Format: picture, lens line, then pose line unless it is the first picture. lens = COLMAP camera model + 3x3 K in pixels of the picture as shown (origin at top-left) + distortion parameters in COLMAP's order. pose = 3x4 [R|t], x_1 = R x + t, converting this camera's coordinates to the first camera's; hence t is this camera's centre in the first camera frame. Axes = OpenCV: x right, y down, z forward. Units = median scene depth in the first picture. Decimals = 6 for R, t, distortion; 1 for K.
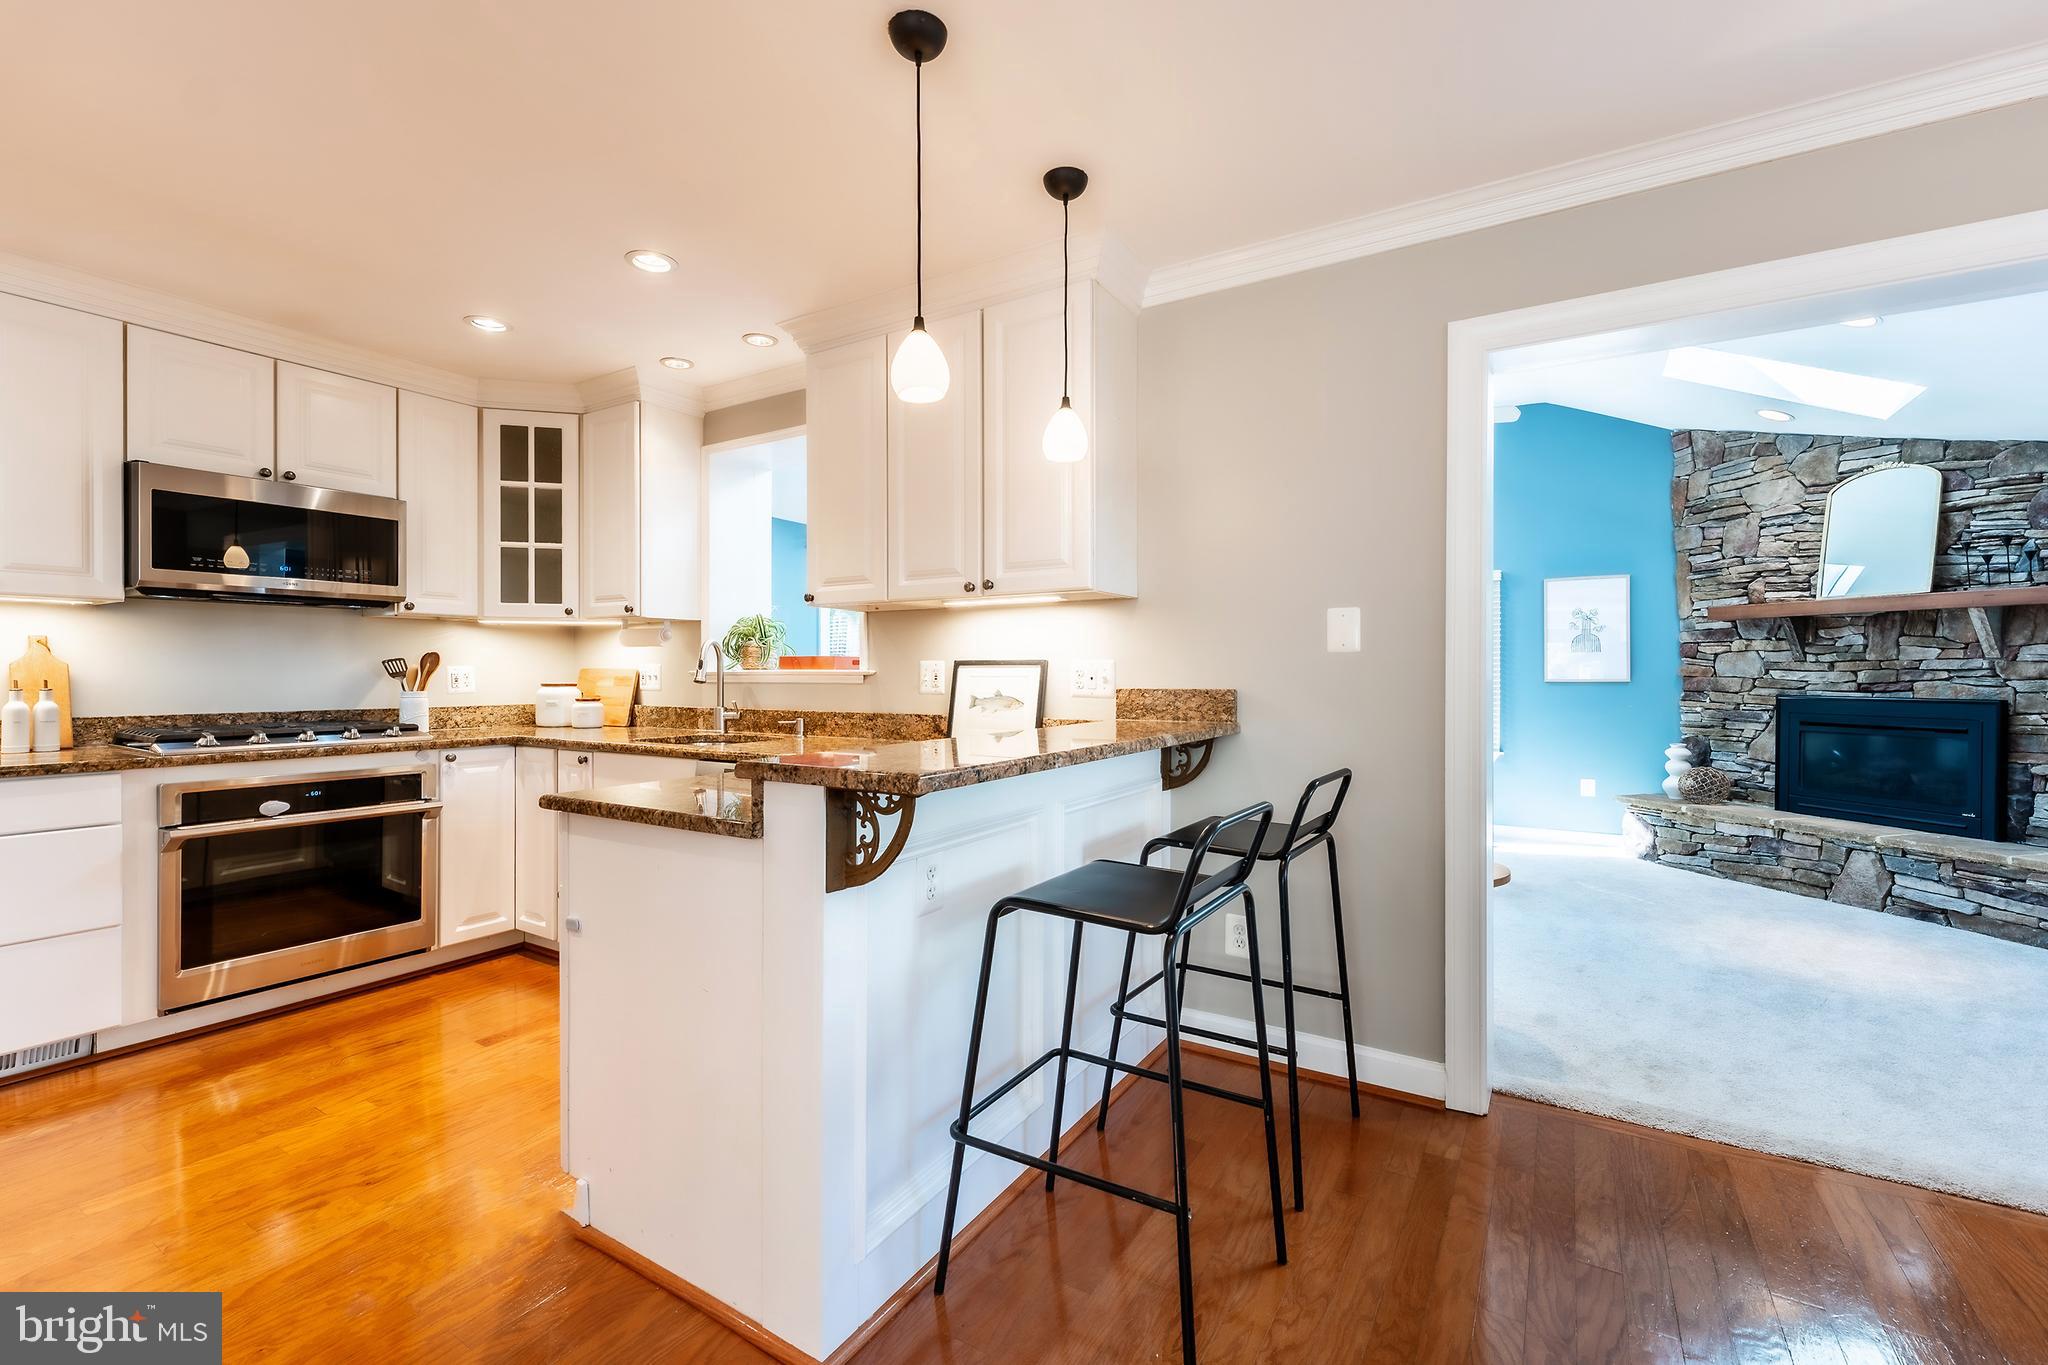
lens RADIAL K [[863.3, 0, 1010.7], [0, 863.3, 677.4], [0, 0, 1]] dist [0.001635, 0.000564]
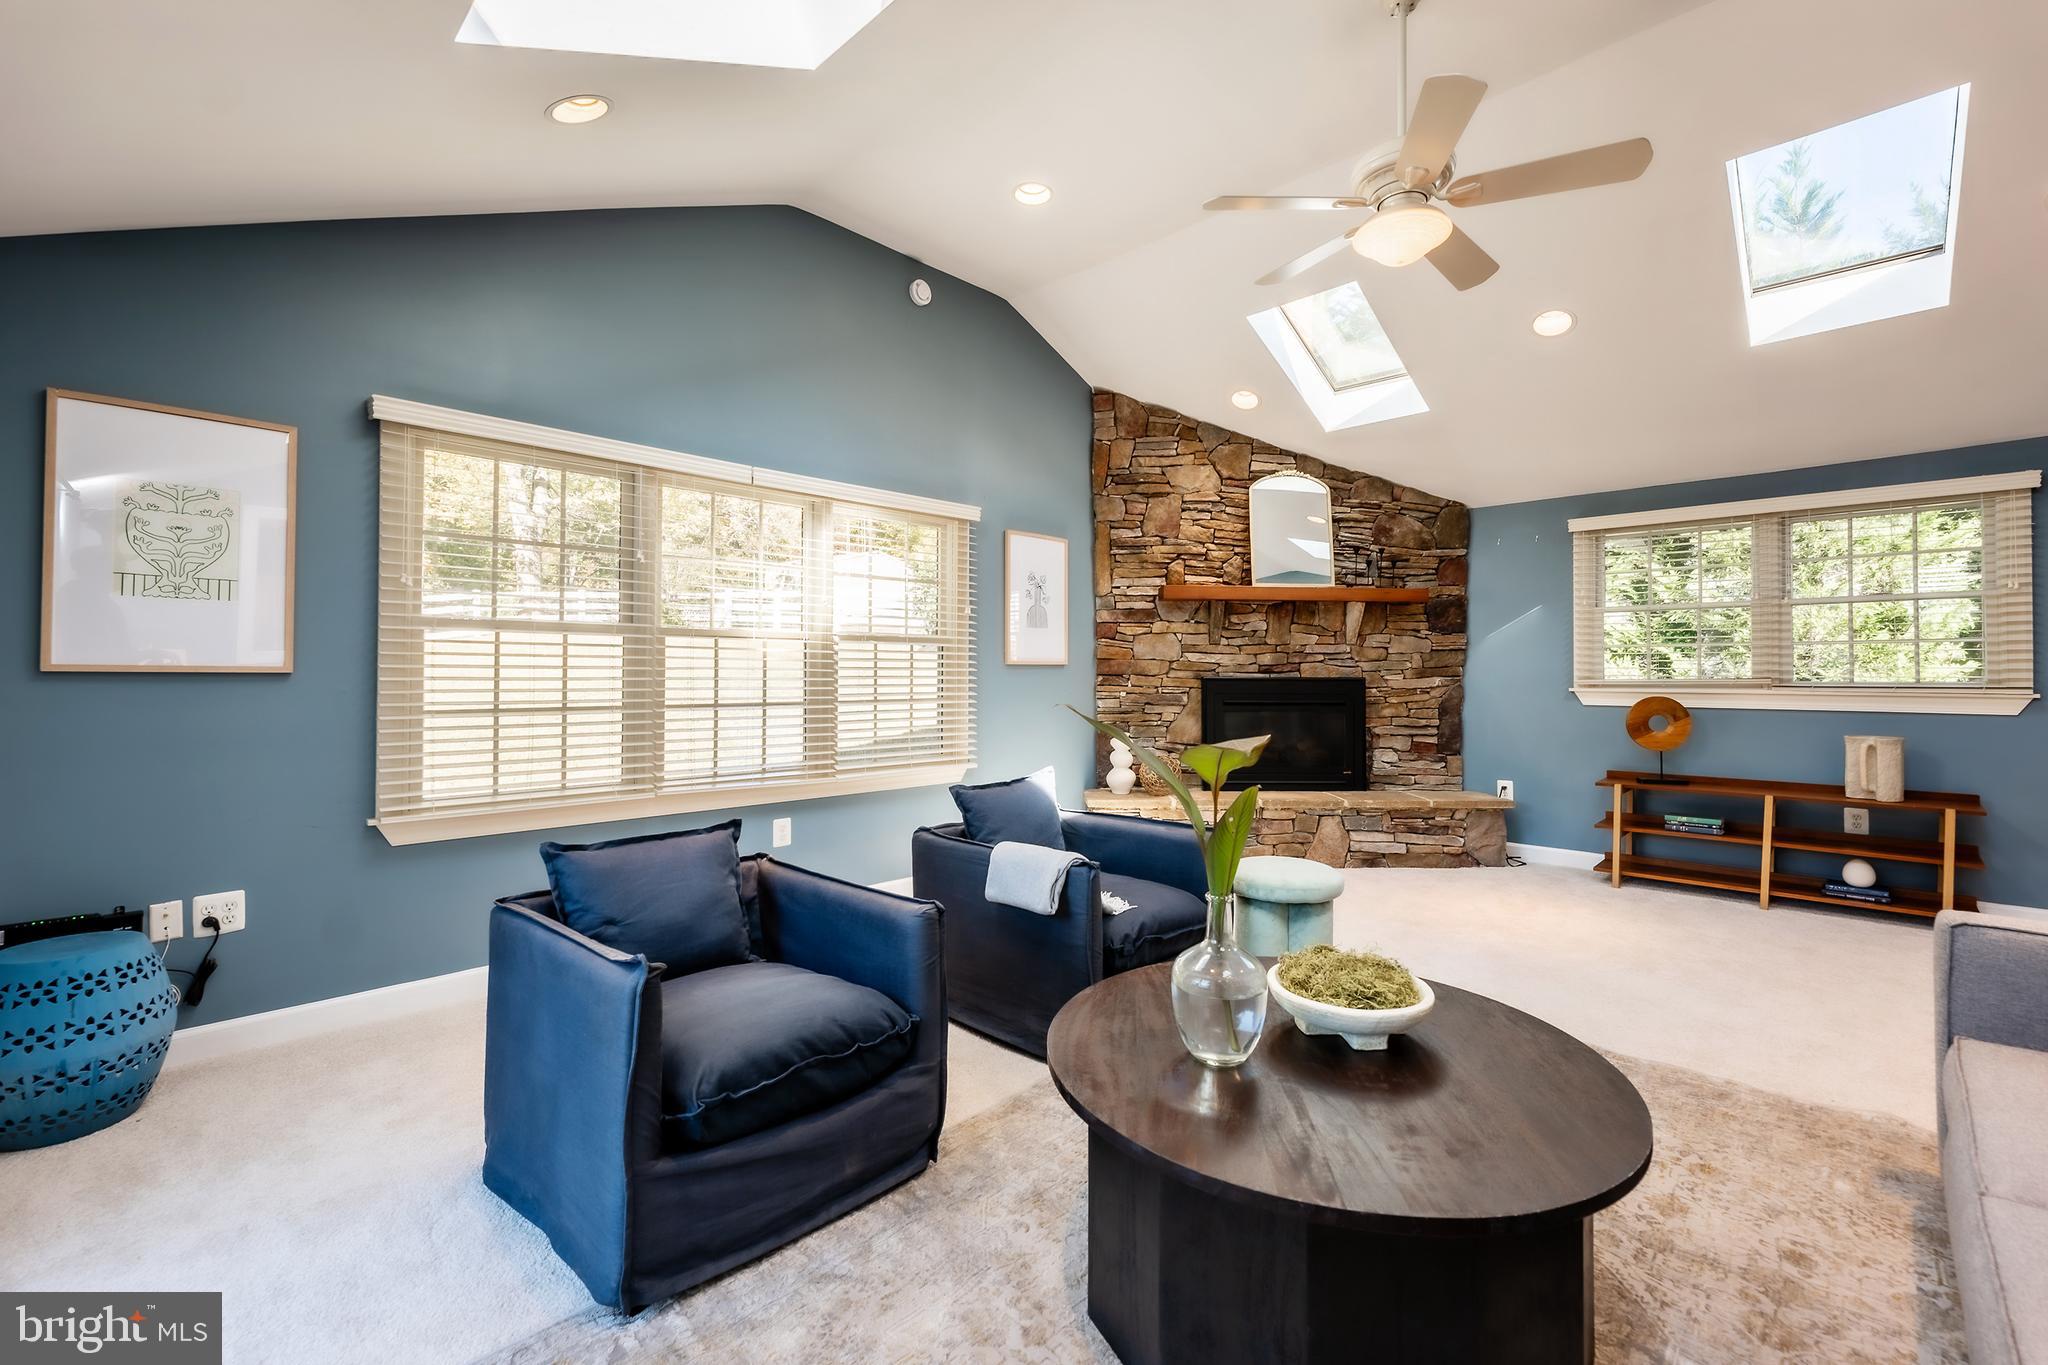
lens RADIAL K [[855.5, 0, 1021.3], [0, 855.5, 668.3], [0, 0, 1]] dist [0.000003, -0.000006]
pose [[0.212112, 0.007082, 0.977220, -0.147263], [0.001701, 0.999970, -0.007616, 0.018158], [-0.977244, 0.003278, 0.212094, 1.038364]]
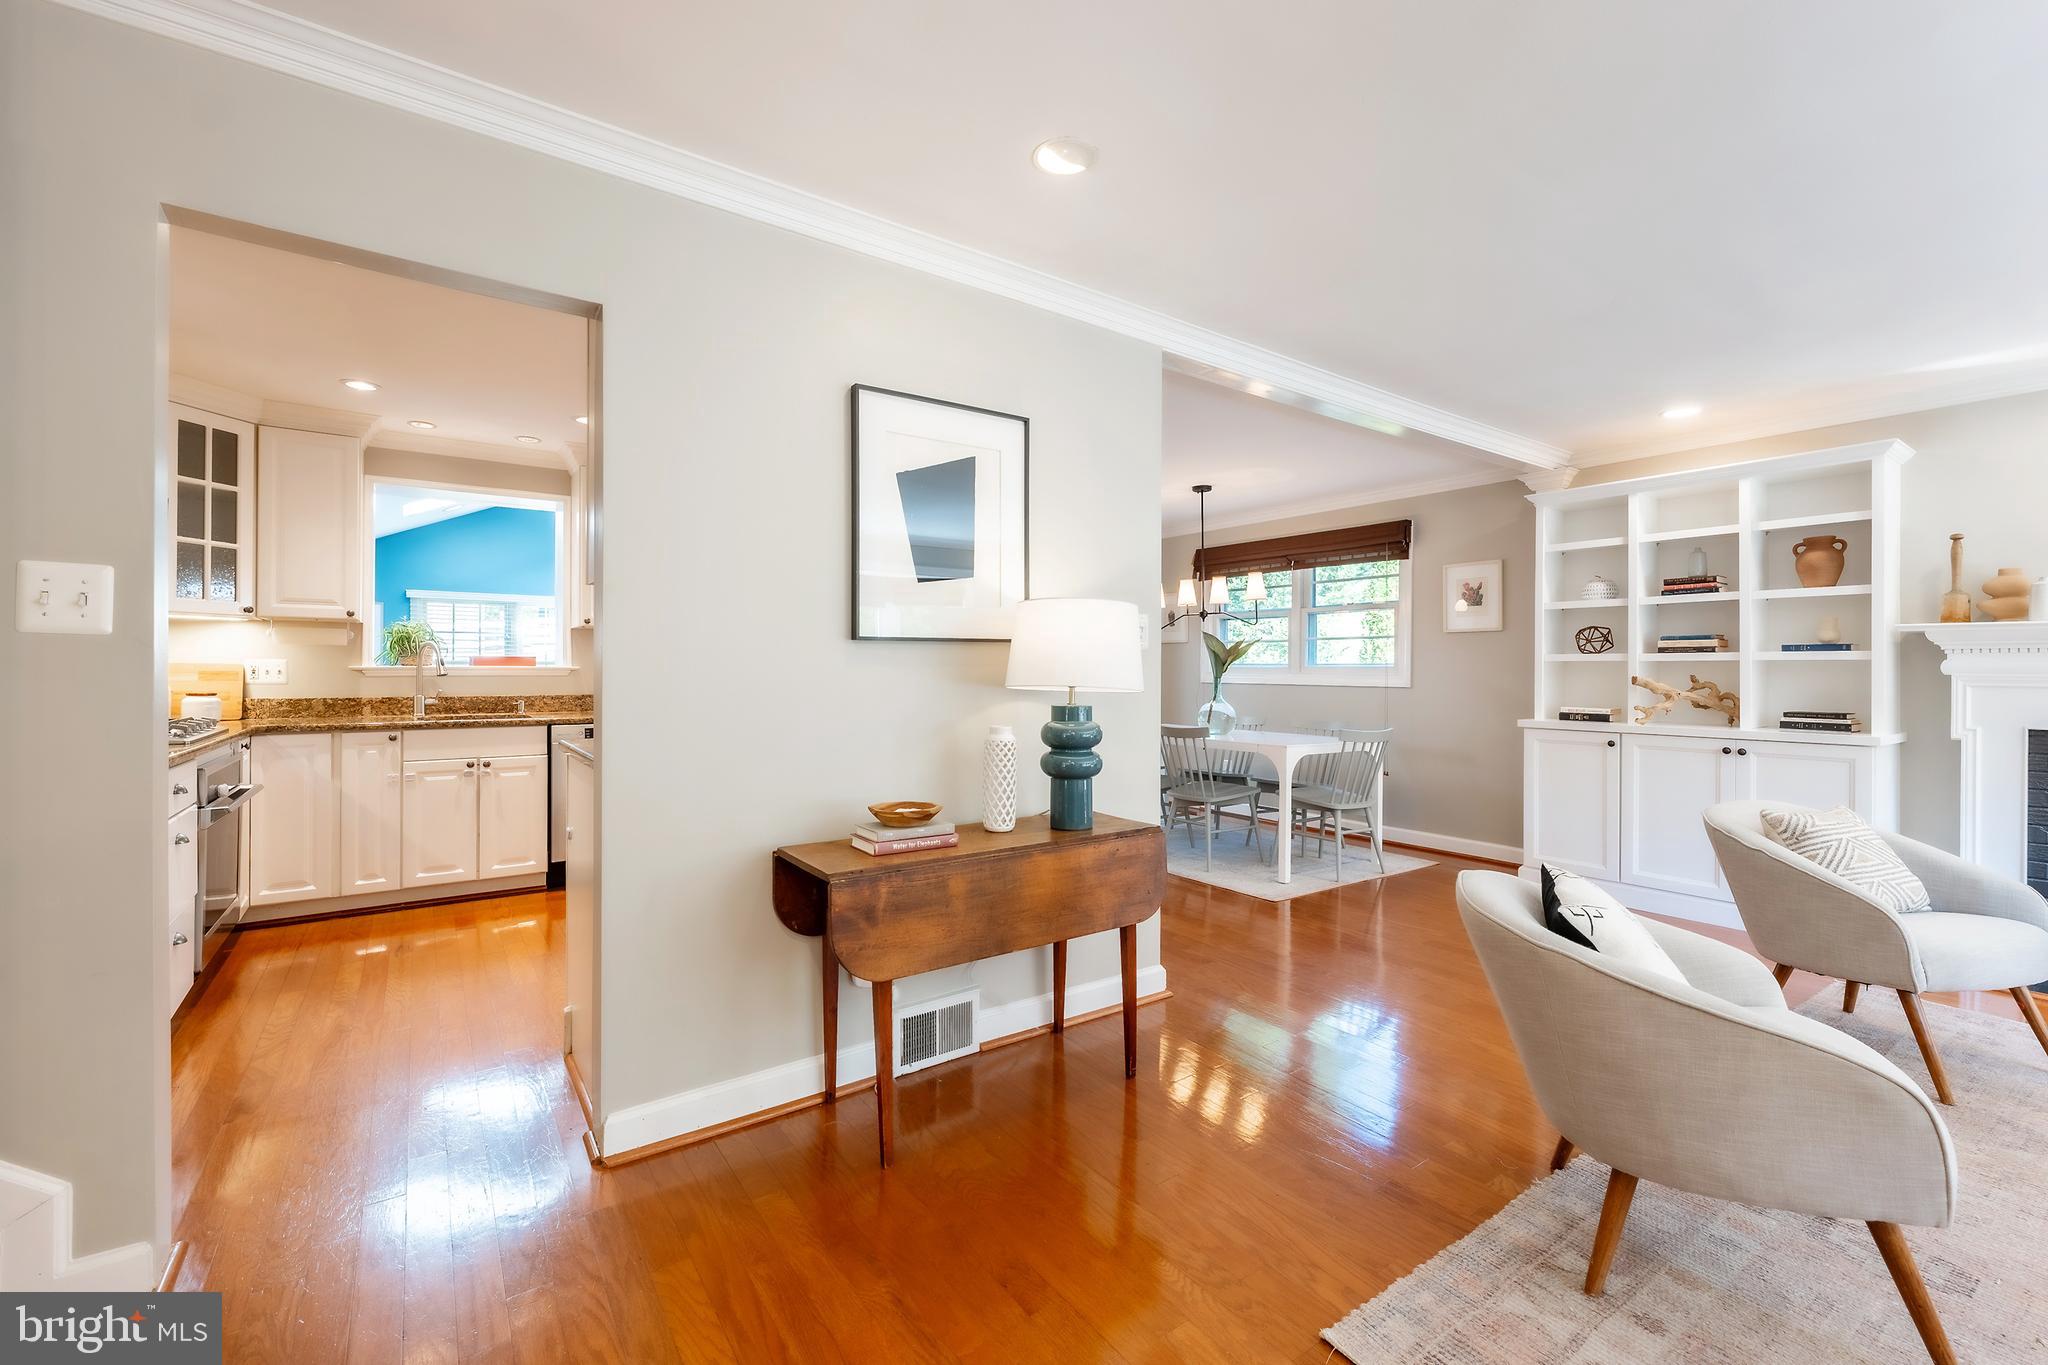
lens RADIAL K [[851.1, 0, 1023.3], [0, 851.1, 666.4], [0, 0, 1]] dist [0.000836, 0.000125]
pose [[0.383326, 0.003869, 0.923605, -0.792567], [0.001580, 0.999987, -0.004845, -0.000347], [-0.923612, 0.003316, 0.383315, -0.195629]]
